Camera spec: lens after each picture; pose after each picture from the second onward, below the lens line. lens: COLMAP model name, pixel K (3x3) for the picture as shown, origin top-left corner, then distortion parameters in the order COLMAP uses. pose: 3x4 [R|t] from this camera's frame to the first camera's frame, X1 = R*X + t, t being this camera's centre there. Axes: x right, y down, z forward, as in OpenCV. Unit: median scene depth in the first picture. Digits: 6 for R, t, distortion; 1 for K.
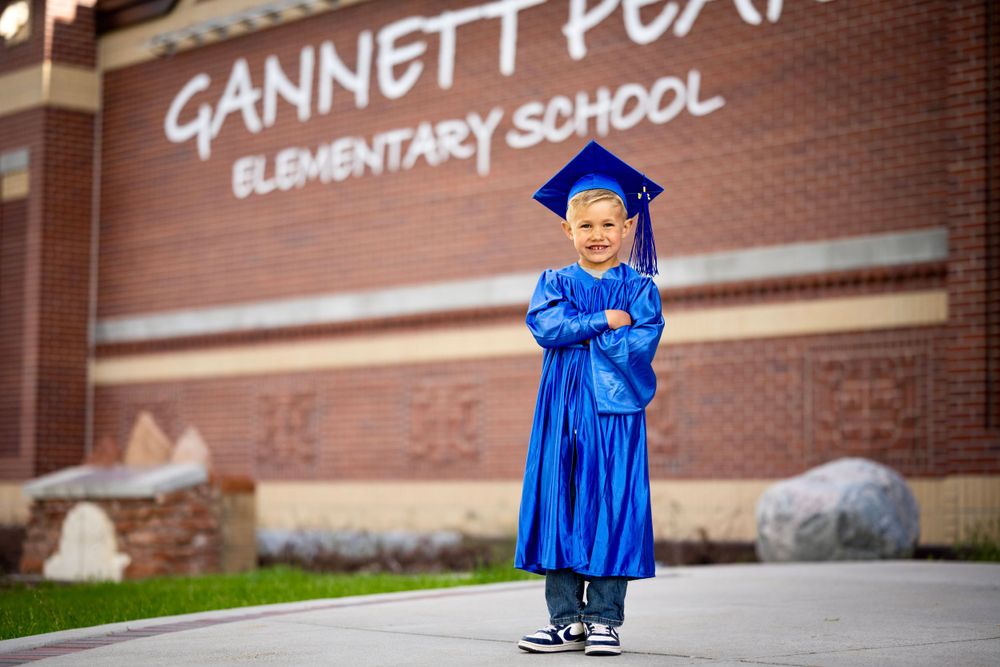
lens RADIAL K [[2408.1, 0, 500.0], [0, 2408.1, 379.2], [0, 0, 1]] dist [-0.001831, -0.353001]
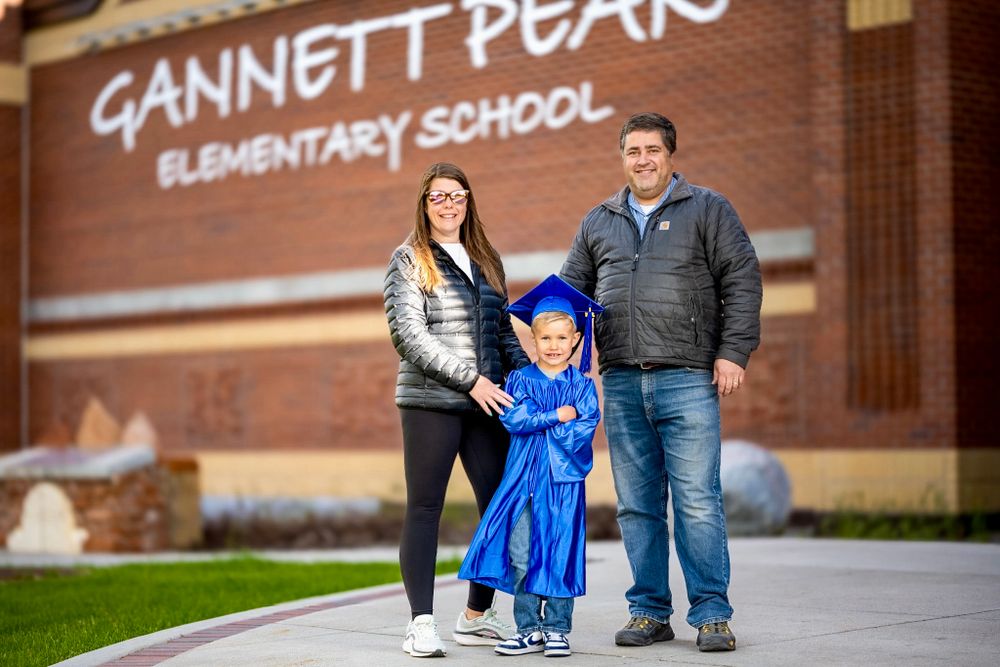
lens RADIAL K [[2483.7, 0, 500.0], [0, 2483.7, 333.5], [0, 0, 1]] dist [-0.033298, -0.235767]
pose [[0.998410, -0.018796, 0.053140, -0.020600], [0.017800, 0.999658, 0.019159, -0.032194], [-0.053482, -0.018183, 0.998403, -0.133825]]
